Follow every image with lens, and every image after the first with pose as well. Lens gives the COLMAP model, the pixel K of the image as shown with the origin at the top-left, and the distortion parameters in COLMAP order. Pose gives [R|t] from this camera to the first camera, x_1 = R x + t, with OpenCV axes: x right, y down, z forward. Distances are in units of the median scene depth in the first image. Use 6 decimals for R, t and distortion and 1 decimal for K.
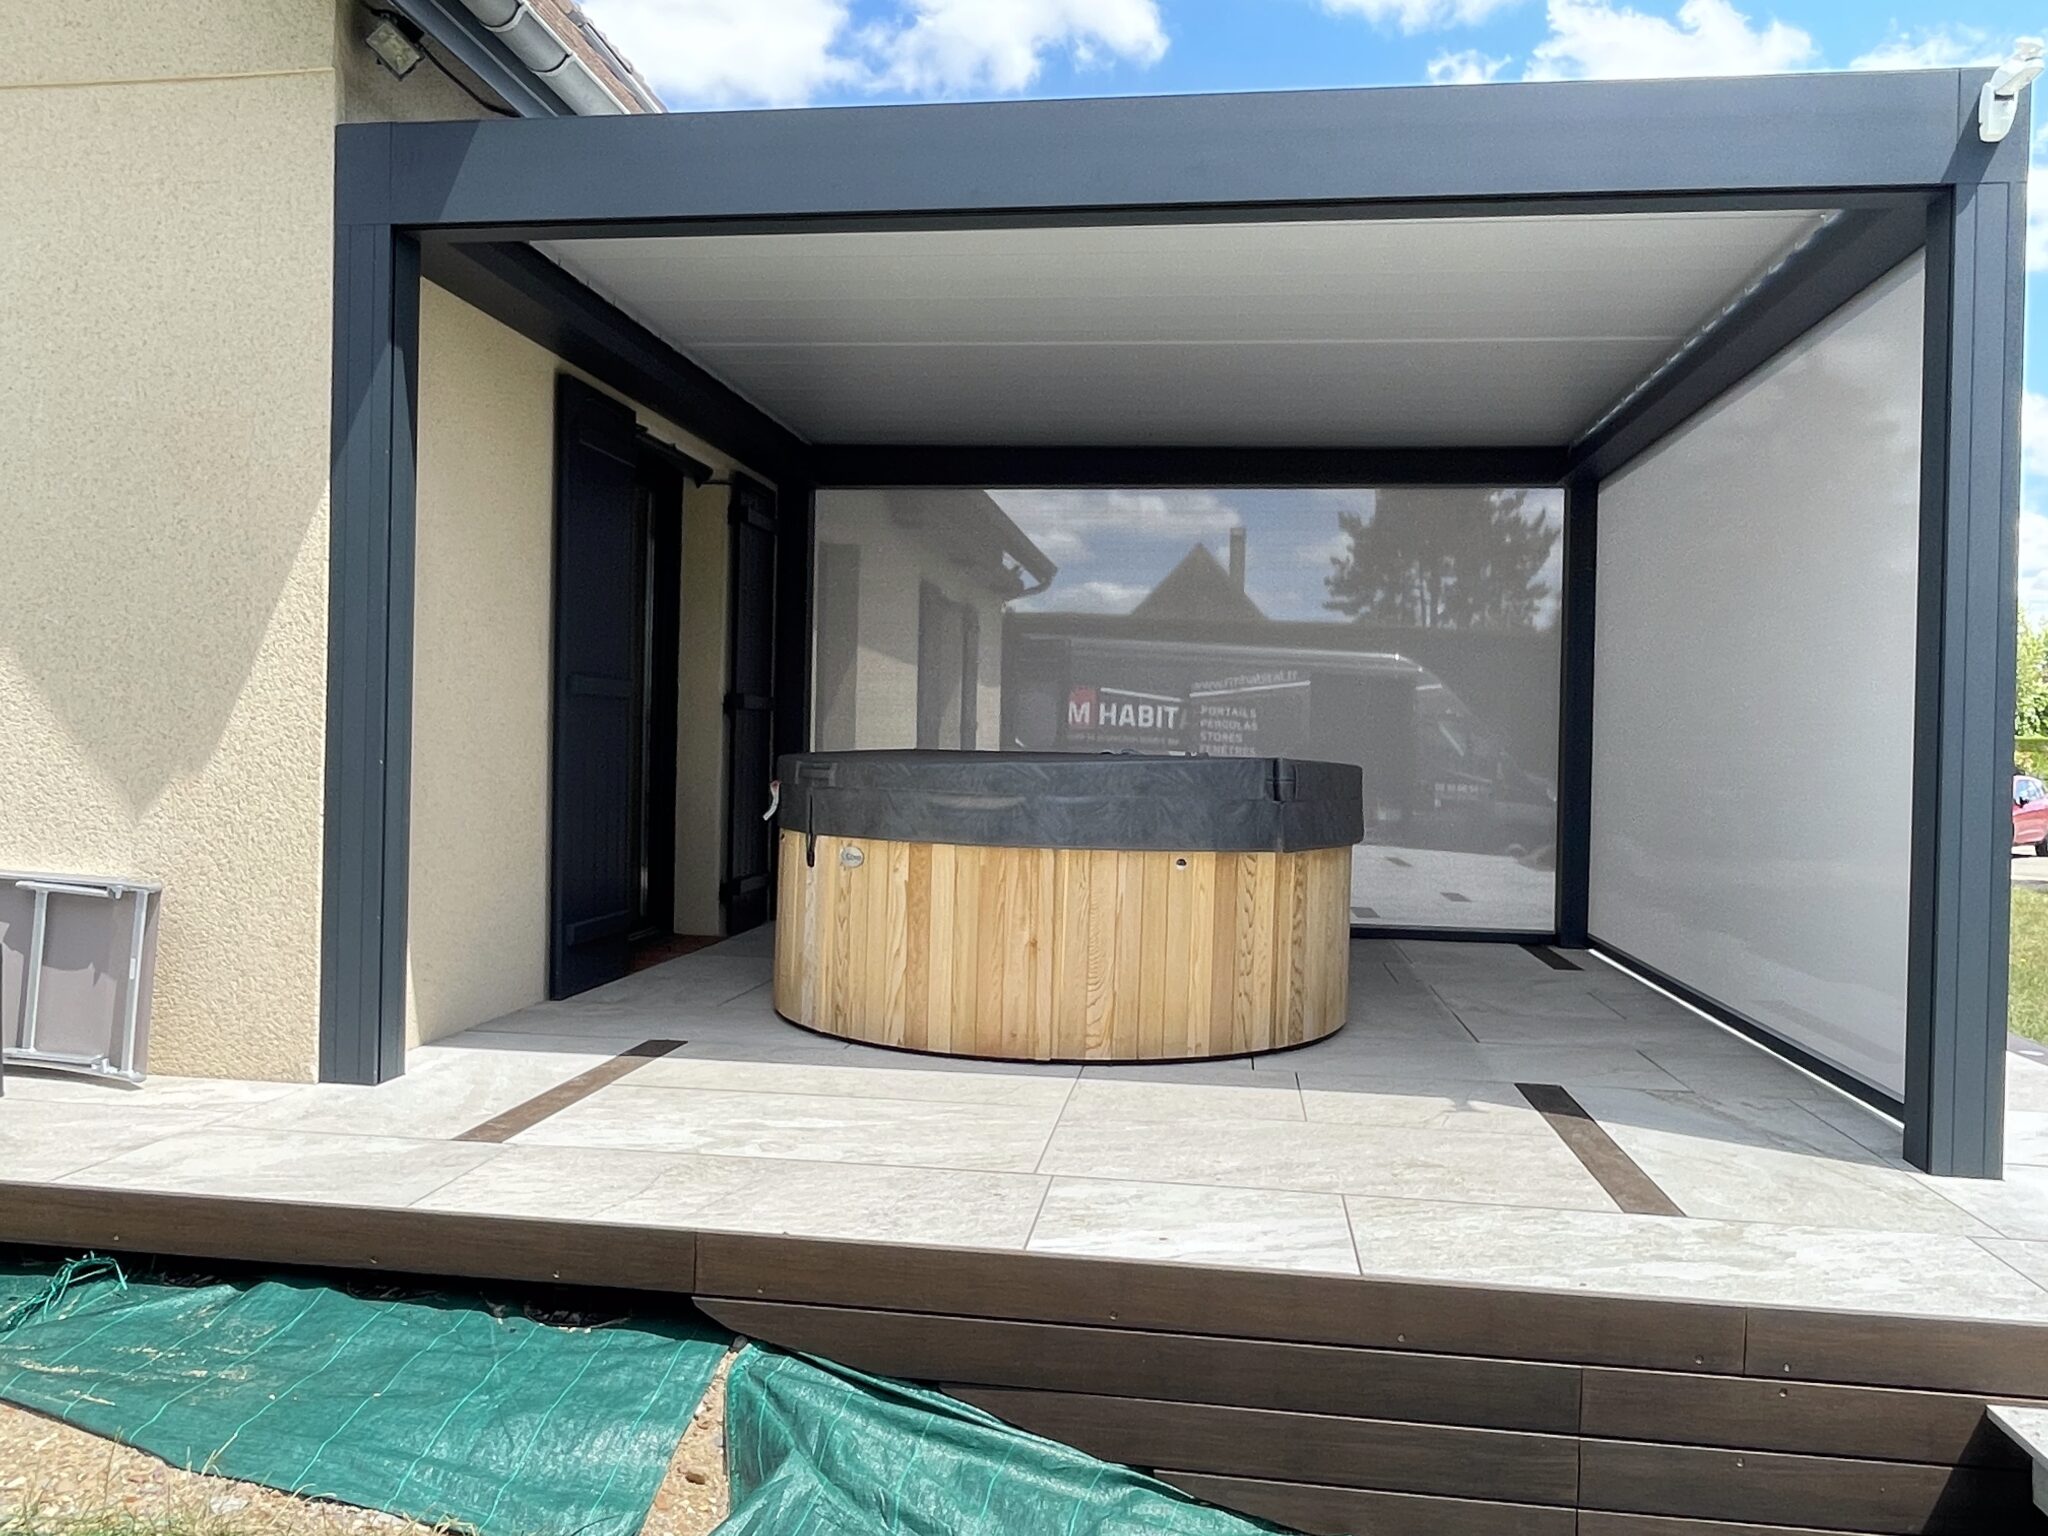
lens RADIAL K [[1534.7, 0, 1024.0], [0, 1534.7, 768.0], [0, 0, 1]] dist [0.001641, -0.004019]
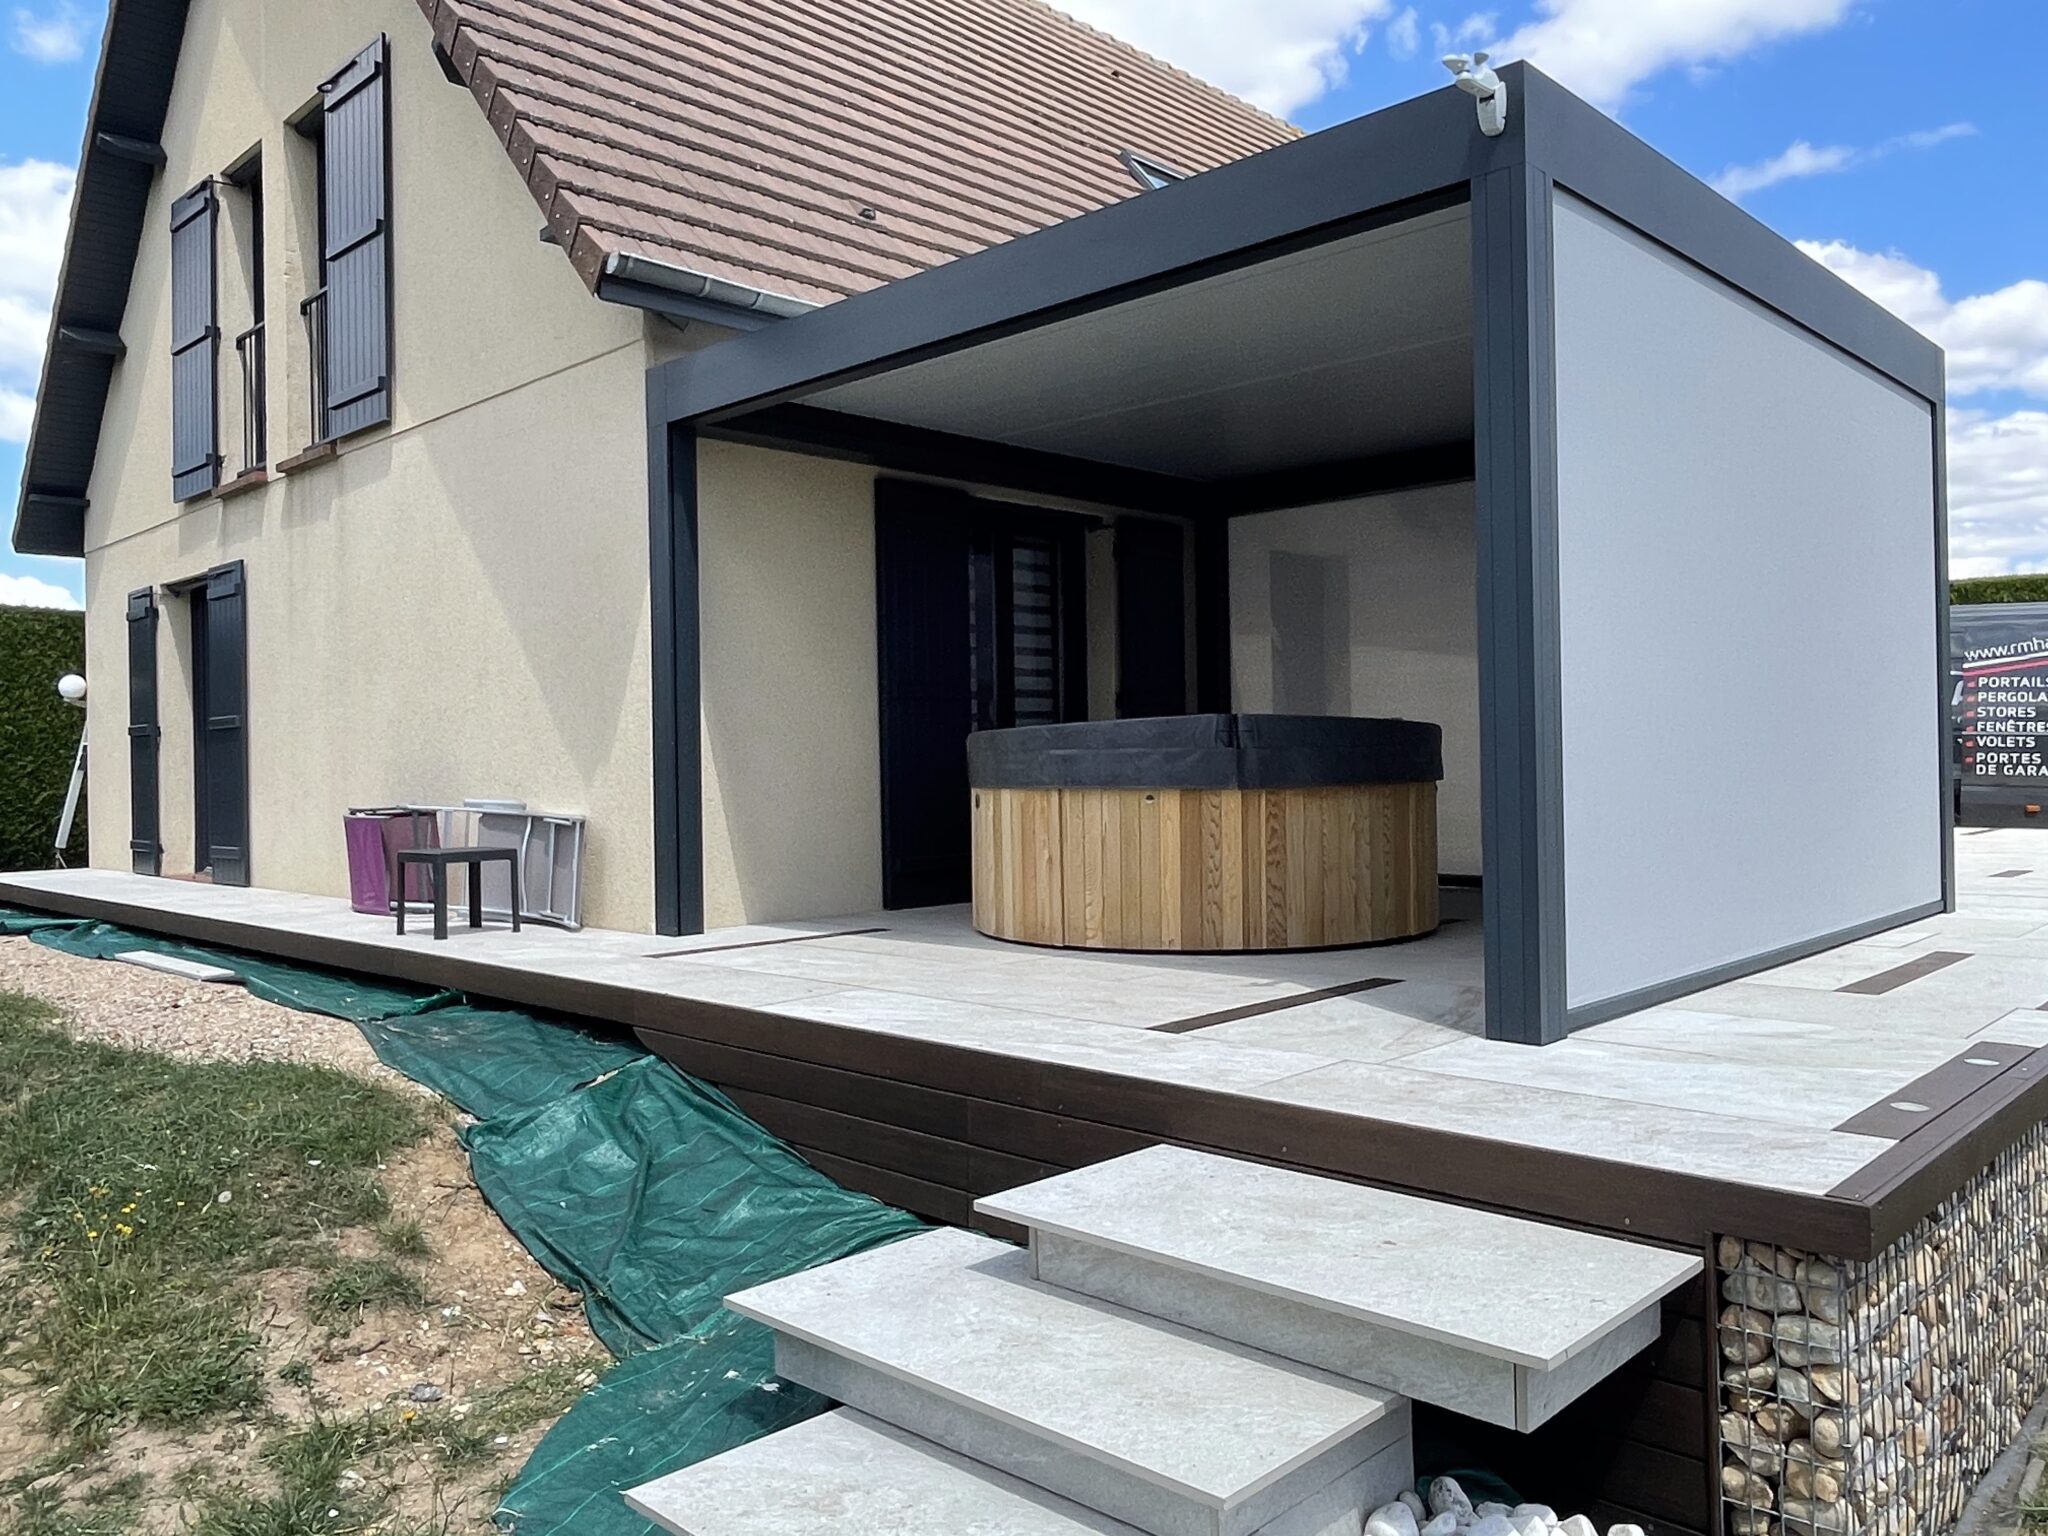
lens RADIAL K [[1531.5, 0, 1024.0], [0, 1531.5, 768.0], [0, 0, 1]] dist [-0.002177, -0.001233]
pose [[0.804549, -0.033056, -0.592966, 0.886723], [0.026001, 0.999453, -0.020438, 0.067966], [0.593317, 0.001026, 0.804968, -0.116775]]
